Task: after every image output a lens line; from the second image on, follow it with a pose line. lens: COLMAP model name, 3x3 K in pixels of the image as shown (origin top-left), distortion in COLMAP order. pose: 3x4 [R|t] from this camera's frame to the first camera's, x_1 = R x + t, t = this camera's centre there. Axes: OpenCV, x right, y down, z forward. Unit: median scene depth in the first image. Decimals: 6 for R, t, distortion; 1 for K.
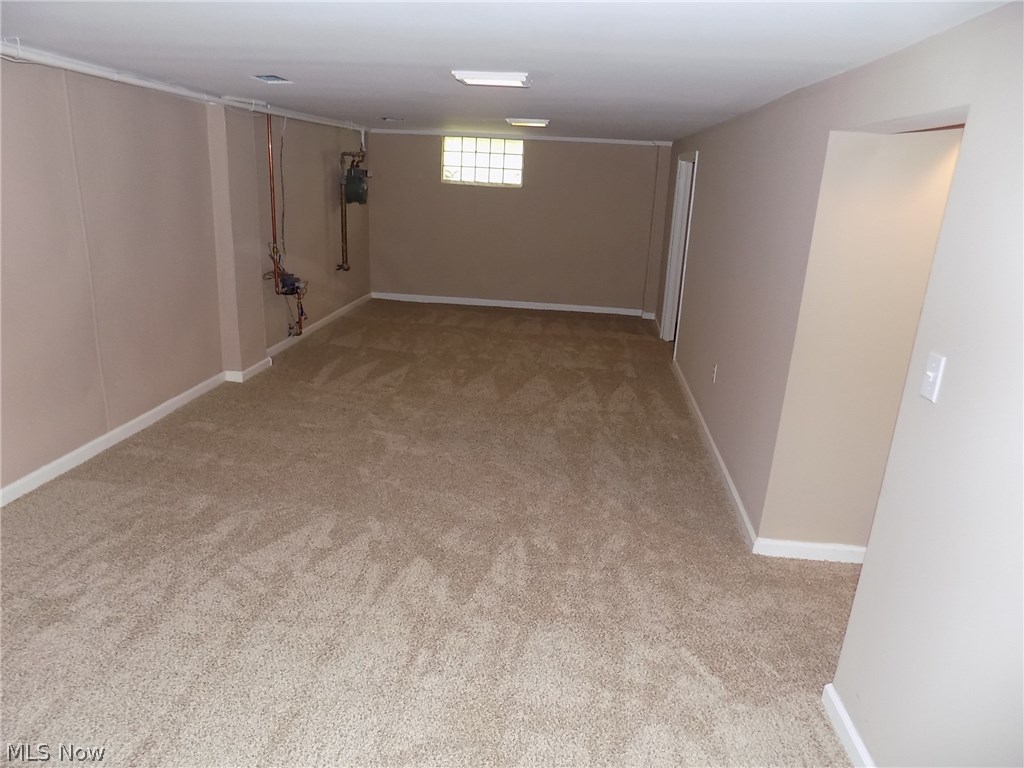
lens RADIAL K [[689.4, 0, 514.6], [0, 689.4, 377.6], [0, 0, 1]] dist [-0.074441, 0.072174]
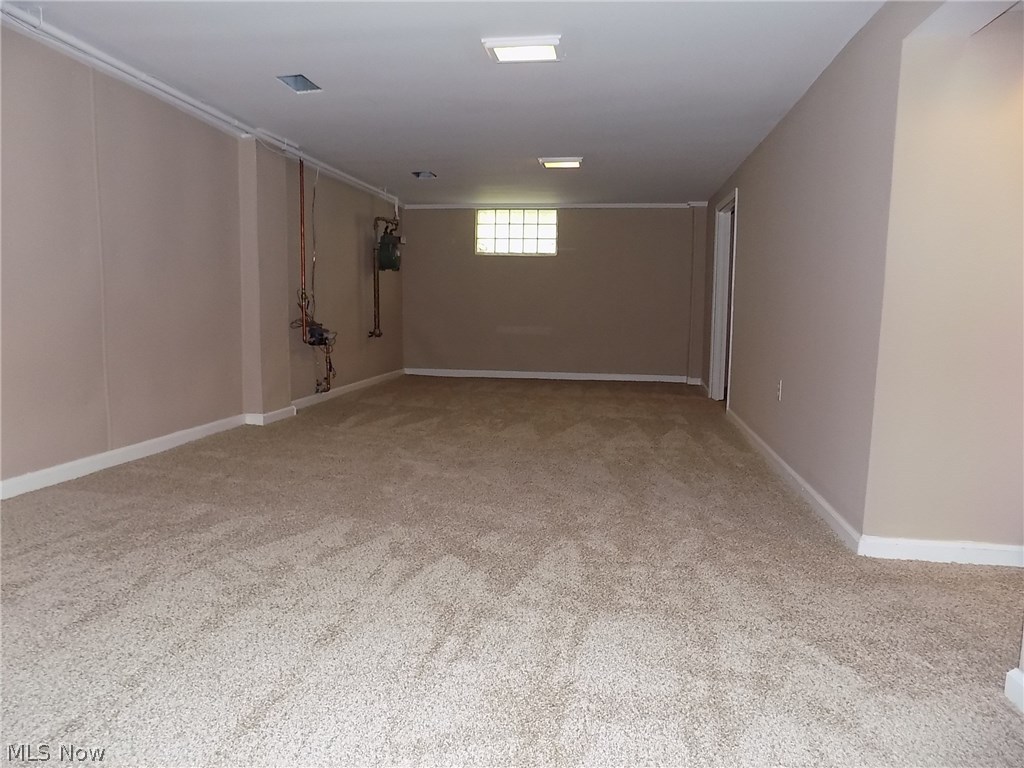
lens RADIAL K [[689.4, 0, 514.6], [0, 689.4, 377.6], [0, 0, 1]] dist [-0.074441, 0.072174]
pose [[0.998420, -0.026896, -0.049327, -0.014271], [0.017424, 0.982911, -0.183257, 0.200223], [0.053413, 0.182108, 0.981827, 0.154812]]
